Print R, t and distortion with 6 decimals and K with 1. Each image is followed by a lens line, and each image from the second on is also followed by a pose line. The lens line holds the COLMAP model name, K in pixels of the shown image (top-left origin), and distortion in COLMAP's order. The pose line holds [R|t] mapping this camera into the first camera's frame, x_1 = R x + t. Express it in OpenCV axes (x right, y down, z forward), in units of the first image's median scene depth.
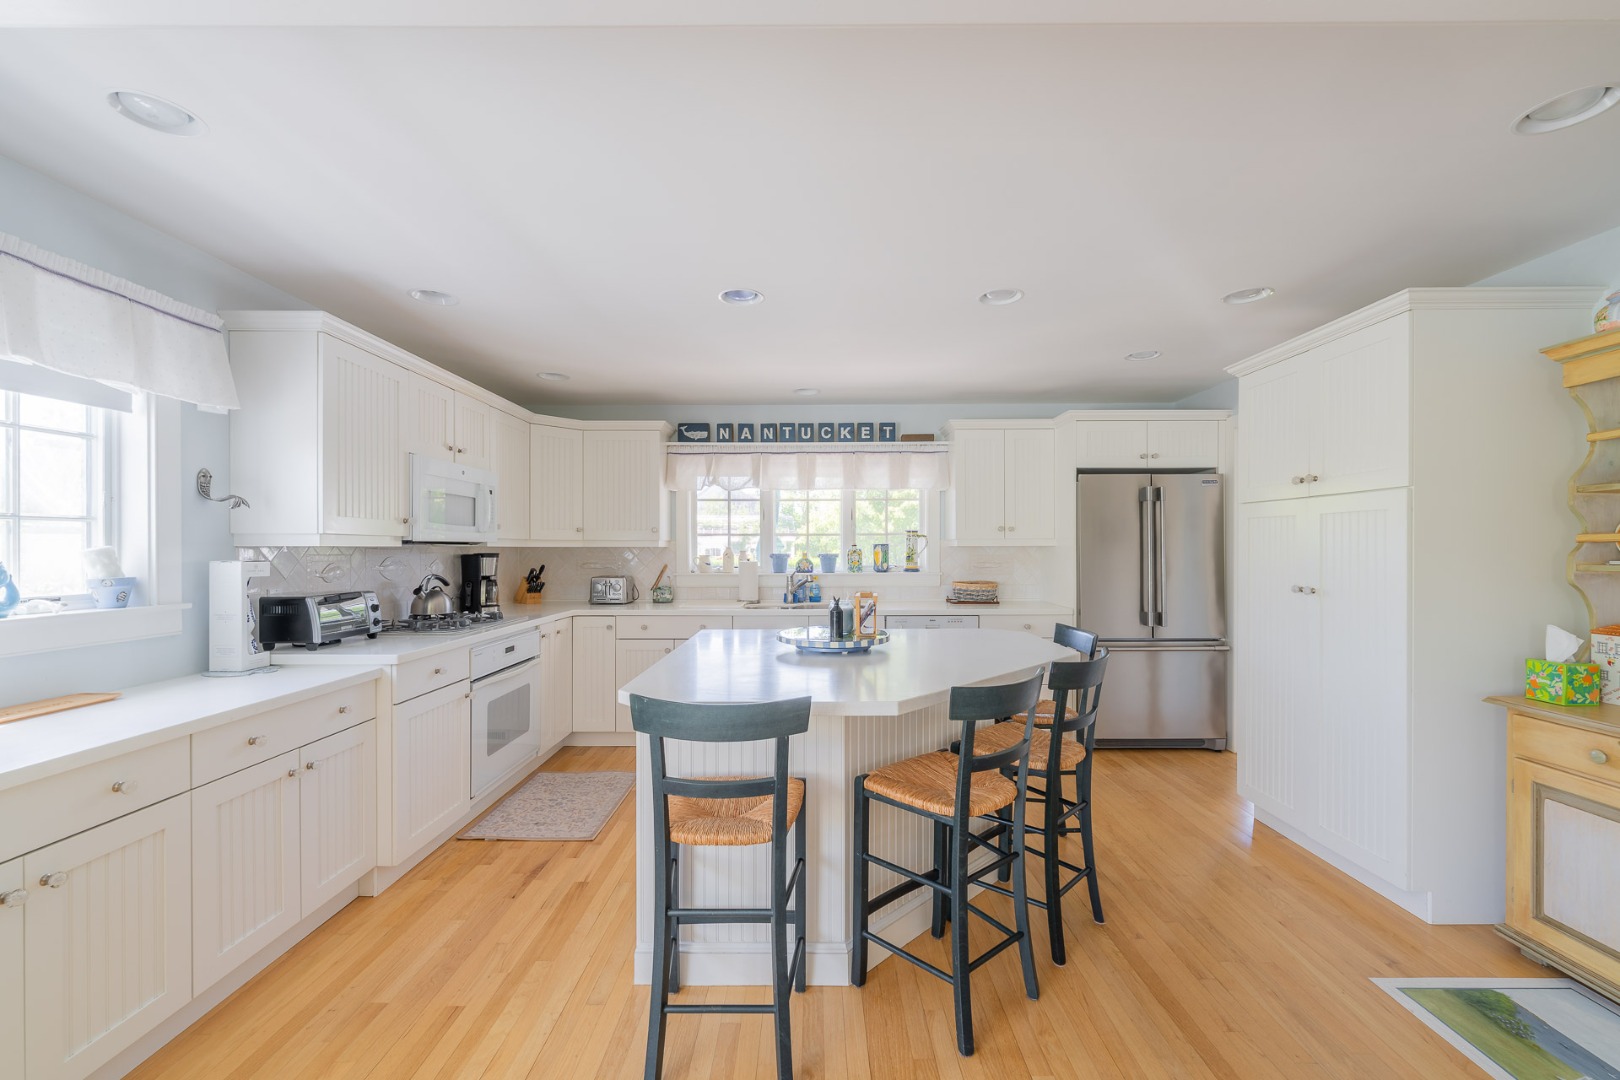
lens RADIAL K [[658.3, 0, 811.5], [0, 658.3, 545.2], [0, 0, 1]] dist [0.007685, -0.000481]
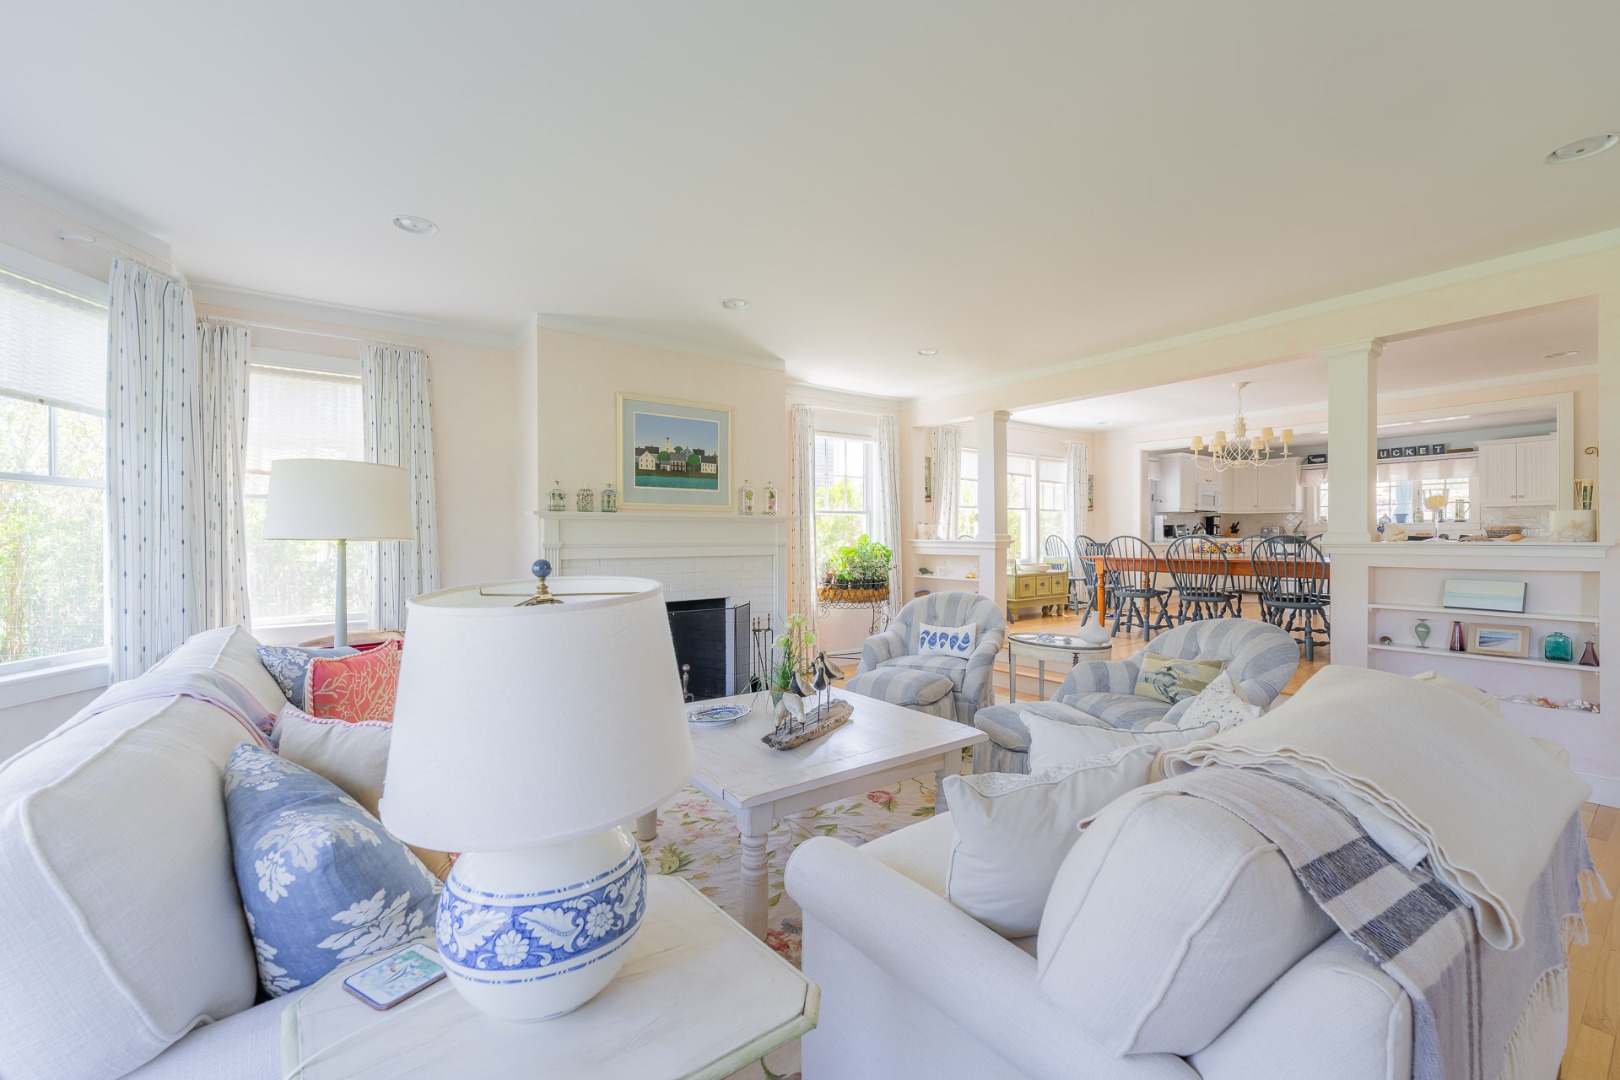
lens RADIAL K [[658.3, 0, 809.9], [0, 658.3, 538.4], [0, 0, 1]] dist [0.007685, -0.000481]
pose [[0.585729, 0.001232, -0.810506, 0.608504], [0.007221, 0.999951, 0.006738, 0.062252], [0.810475, -0.009799, 0.585692, -1.624612]]
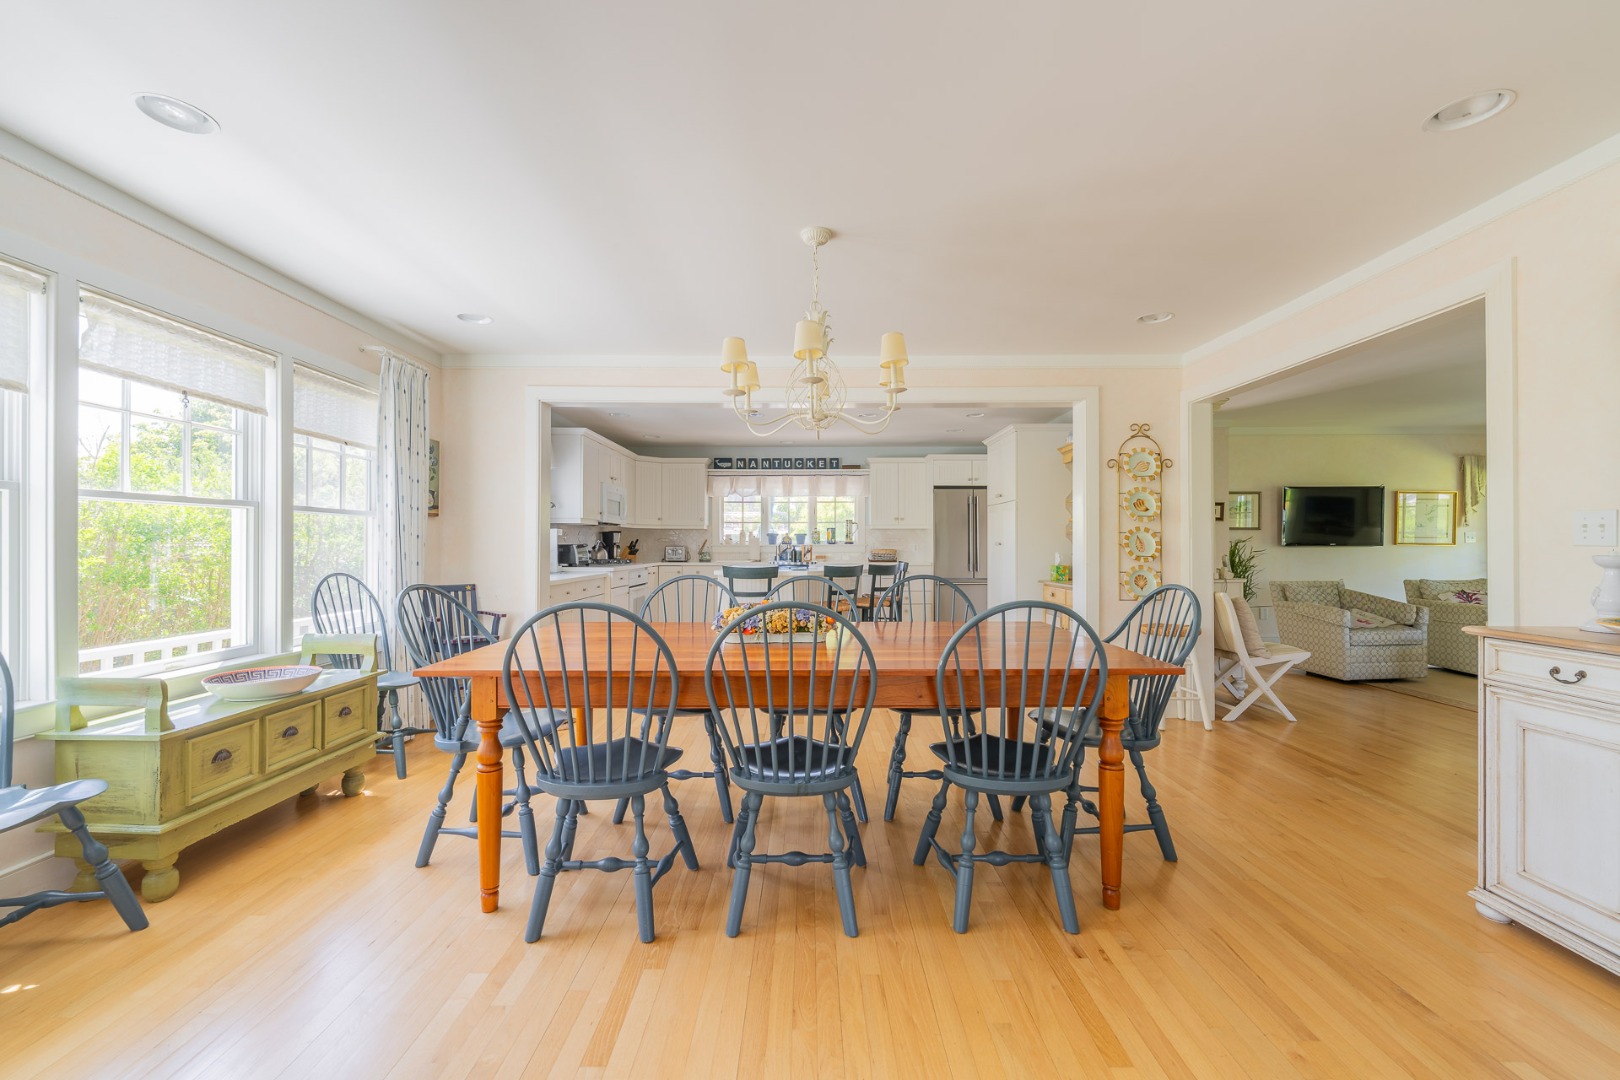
lens RADIAL K [[658.3, 0, 807.0], [0, 658.3, 539.0], [0, 0, 1]] dist [0.007685, -0.000481]
pose [[0.999998, 0.001983, -0.001019, 0.045245], [-0.001986, 0.999993, -0.003129, 0.033569], [0.001013, 0.003131, 0.999995, -0.741133]]
